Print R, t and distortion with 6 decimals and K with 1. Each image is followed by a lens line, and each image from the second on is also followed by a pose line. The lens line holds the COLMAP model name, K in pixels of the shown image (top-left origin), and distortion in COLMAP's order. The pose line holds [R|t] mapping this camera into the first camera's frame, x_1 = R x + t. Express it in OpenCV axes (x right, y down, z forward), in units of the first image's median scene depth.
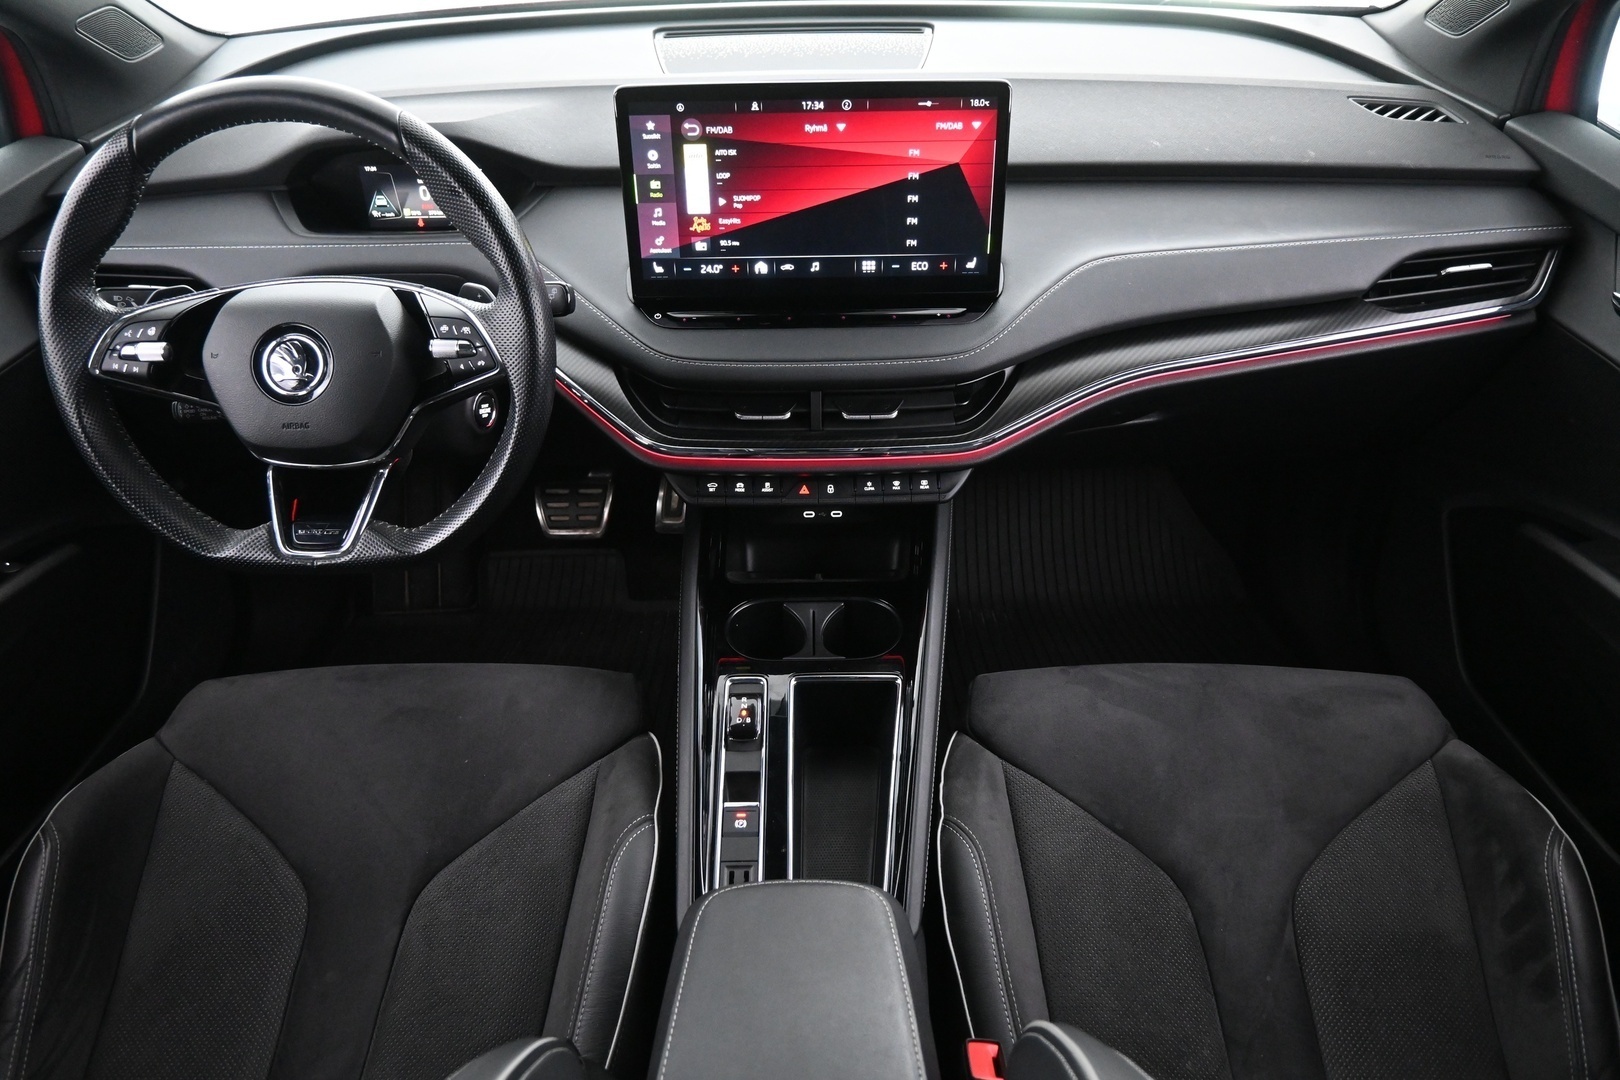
lens RADIAL K [[1073.3, 0, 810.0], [0, 1073.3, 540.0], [0, 0, 1]] dist [0.000016, -0.000290]
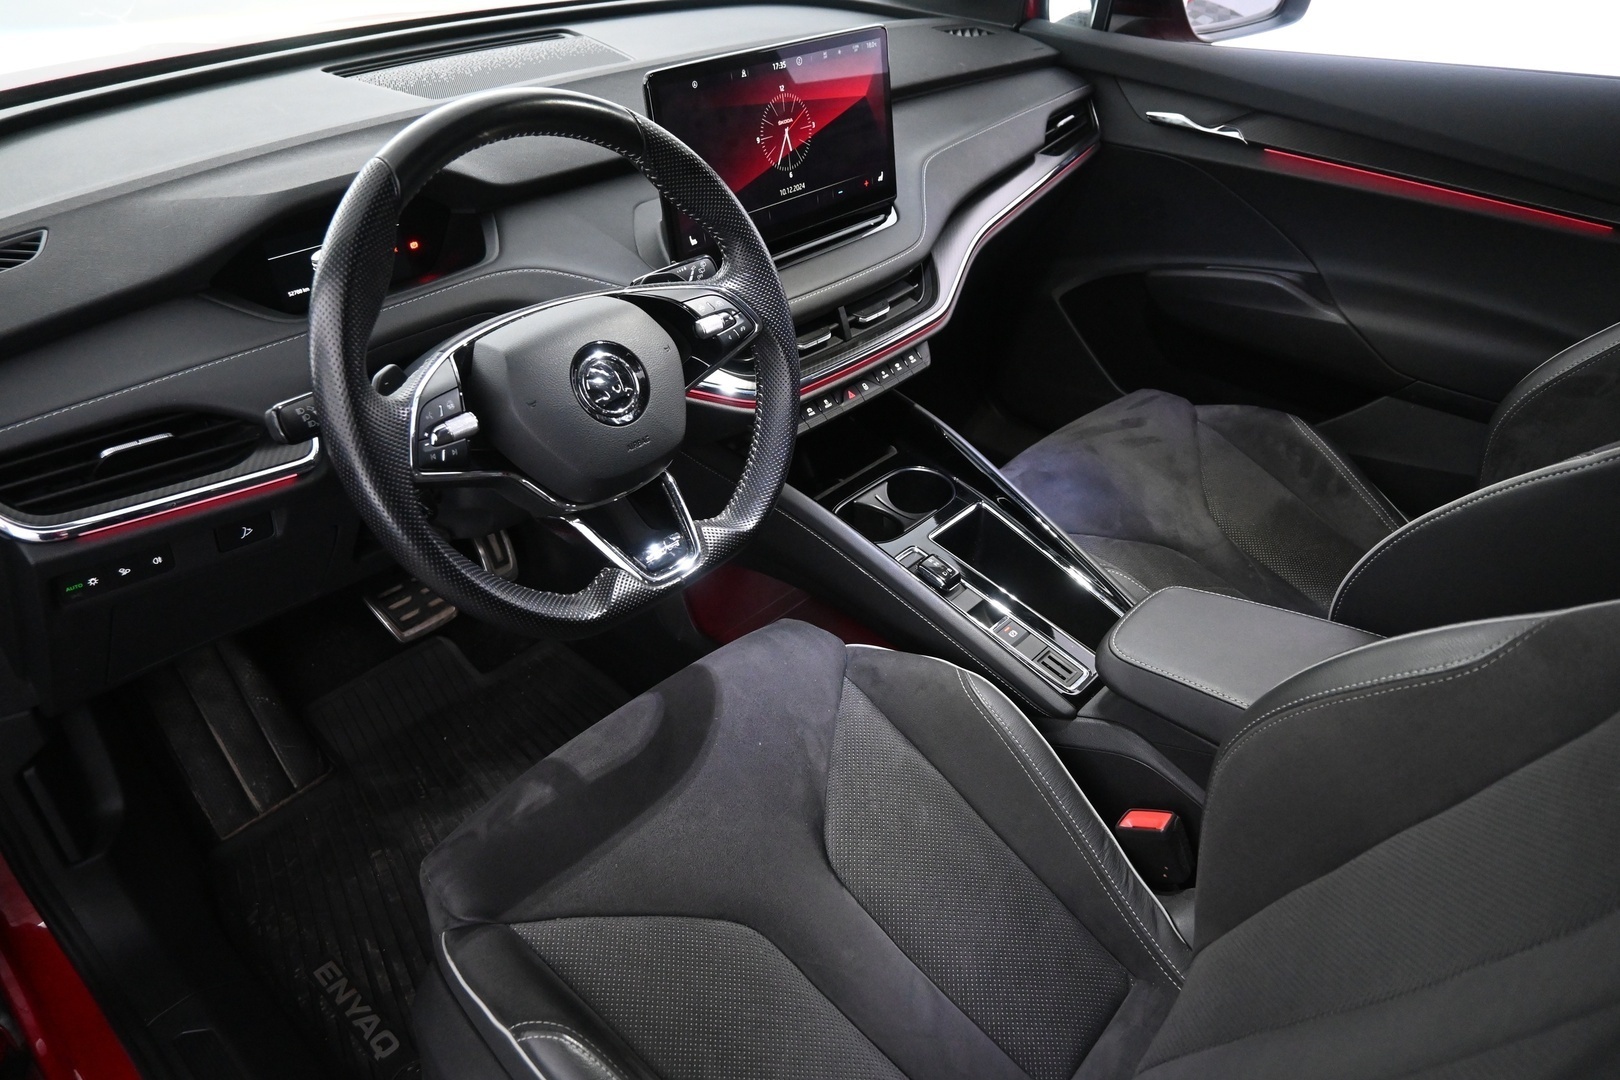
lens RADIAL K [[1073.3, 0, 810.0], [0, 1073.3, 540.0], [0, 0, 1]] dist [0.000016, -0.000290]
pose [[0.689152, -0.406229, 0.600040, -0.817193], [0.427735, 0.896474, 0.115658, -0.059547], [-0.584904, 0.176953, 0.791565, 0.139652]]
